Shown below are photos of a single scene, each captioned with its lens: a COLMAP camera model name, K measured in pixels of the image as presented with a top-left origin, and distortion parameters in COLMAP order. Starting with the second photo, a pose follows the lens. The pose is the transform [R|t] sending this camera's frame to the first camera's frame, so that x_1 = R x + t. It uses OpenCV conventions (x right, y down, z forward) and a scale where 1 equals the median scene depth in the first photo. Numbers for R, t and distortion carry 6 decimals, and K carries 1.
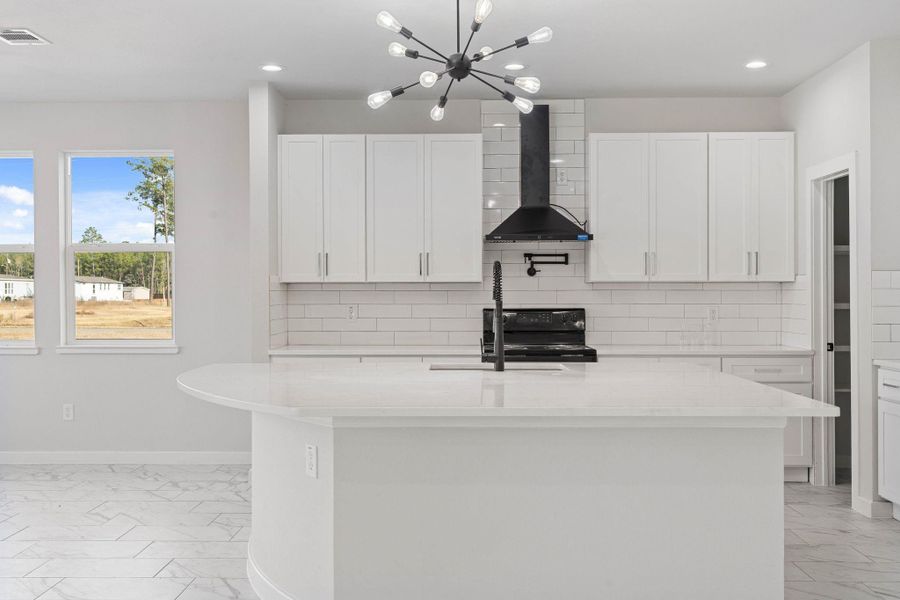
lens RADIAL K [[904.8, 0, 452.0], [0, 904.8, 293.2], [0, 0, 1]] dist [-0.021753, 0.000000]
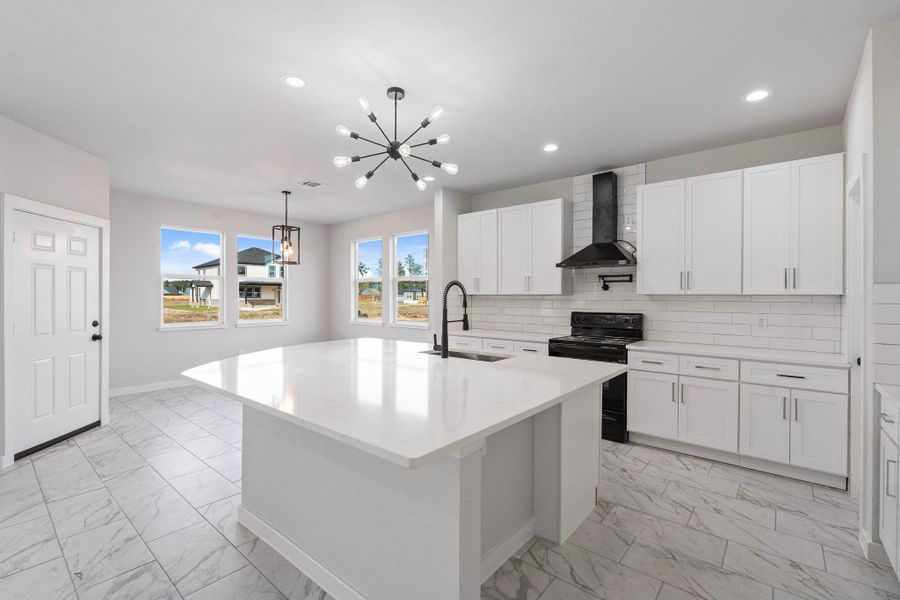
lens RADIAL K [[403.3, 0, 444.7], [0, 403.3, 298.6], [0, 0, 1]] dist [-0.002944, -0.000306]
pose [[0.776038, 0.008471, -0.630629, 0.306044], [-0.007569, 0.999963, 0.004118, -0.006633], [0.630640, 0.001577, 0.776074, 0.334597]]
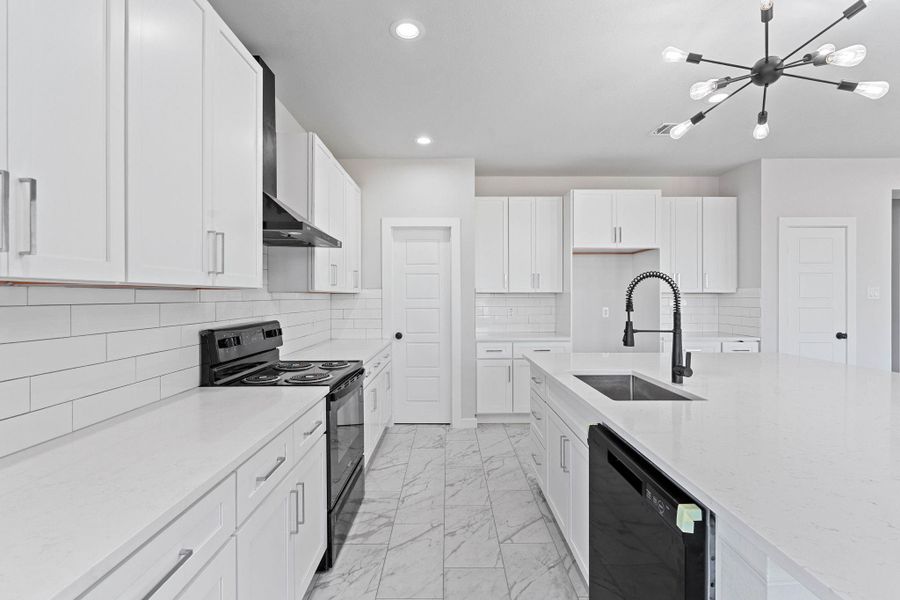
lens RADIAL K [[403.3, 0, 468.3], [0, 403.3, 297.2], [0, 0, 1]] dist [-0.002944, -0.000306]
pose [[-0.042924, -0.001681, 0.999077, -0.265496], [0.004004, 0.999990, 0.001854, -0.006074], [-0.999070, 0.004080, -0.042917, 0.839012]]
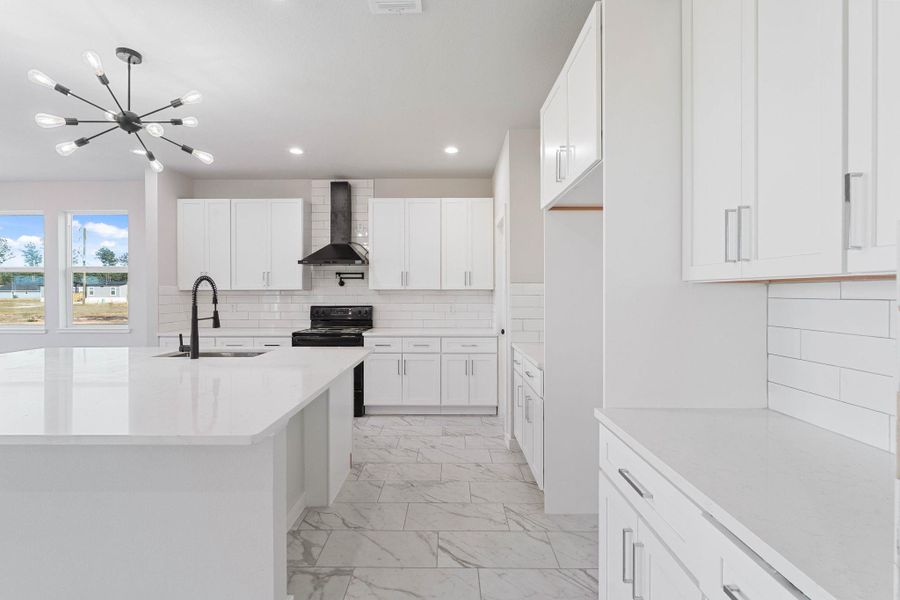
lens RADIAL K [[403.3, 0, 450.8], [0, 403.3, 292.1], [0, 0, 1]] dist [-0.002944, -0.000306]
pose [[0.999833, 0.000473, 0.018271, 0.280965], [-0.000427, 0.999997, -0.002506, -0.006615], [-0.018272, 0.002497, 0.999830, 0.265828]]
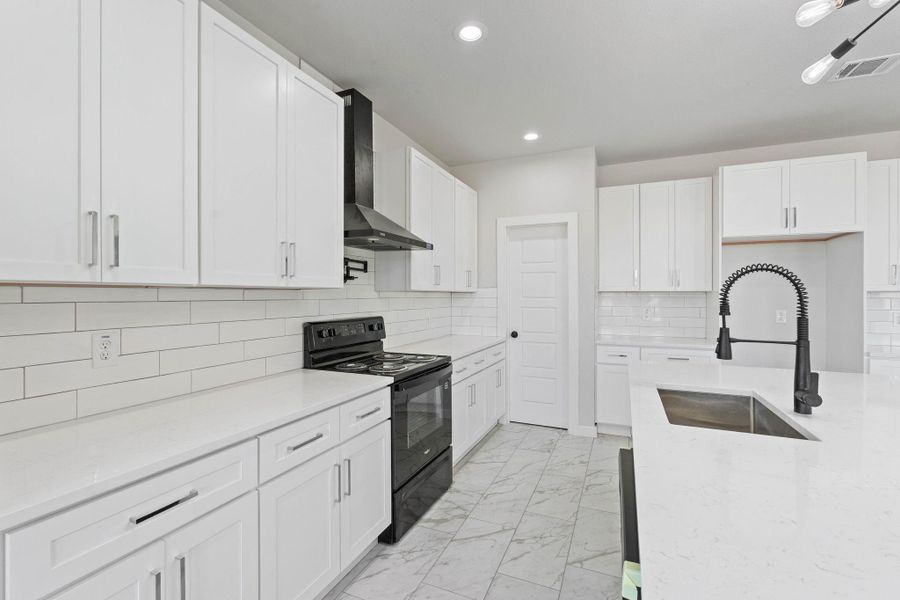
lens RADIAL K [[403.3, 0, 461.9], [0, 403.3, 296.1], [0, 0, 1]] dist [-0.002944, -0.000306]
pose [[0.369781, -0.001390, 0.929118, -0.248184], [0.001031, 0.999999, 0.001085, -0.006229], [-0.929118, 0.000557, 0.369782, 0.760803]]
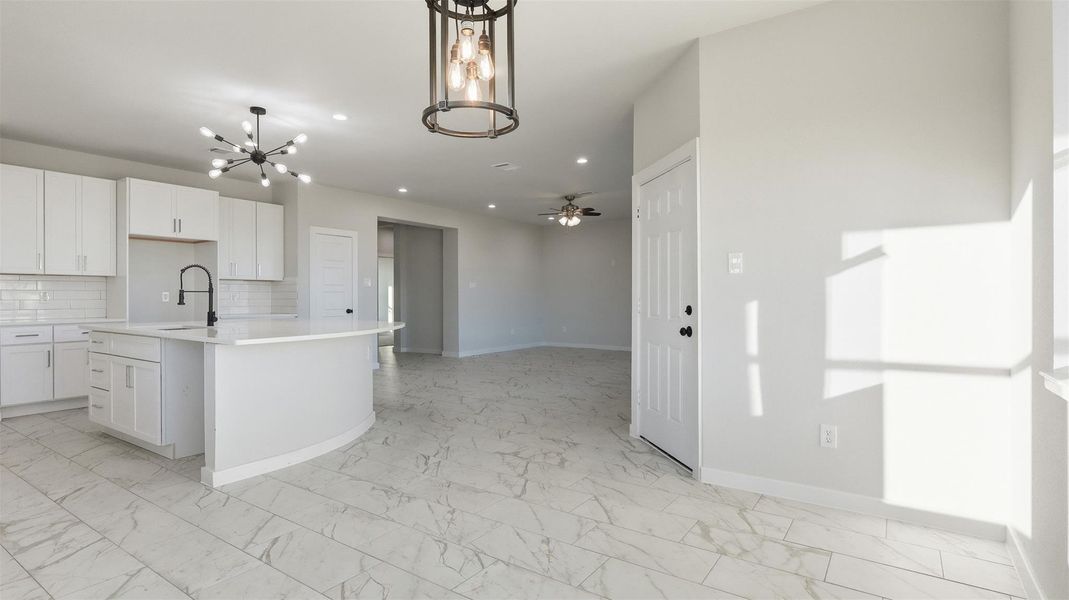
lens RADIAL K [[526.2, 0, 527.9], [0, 526.2, 298.4], [0, 0, 1]] dist [-0.004670, 0.000406]
pose [[-0.821766, -0.004753, 0.569806, -0.714181], [-0.001026, 0.999976, 0.006862, 0.021568], [-0.569825, 0.005054, -0.821751, 0.998440]]
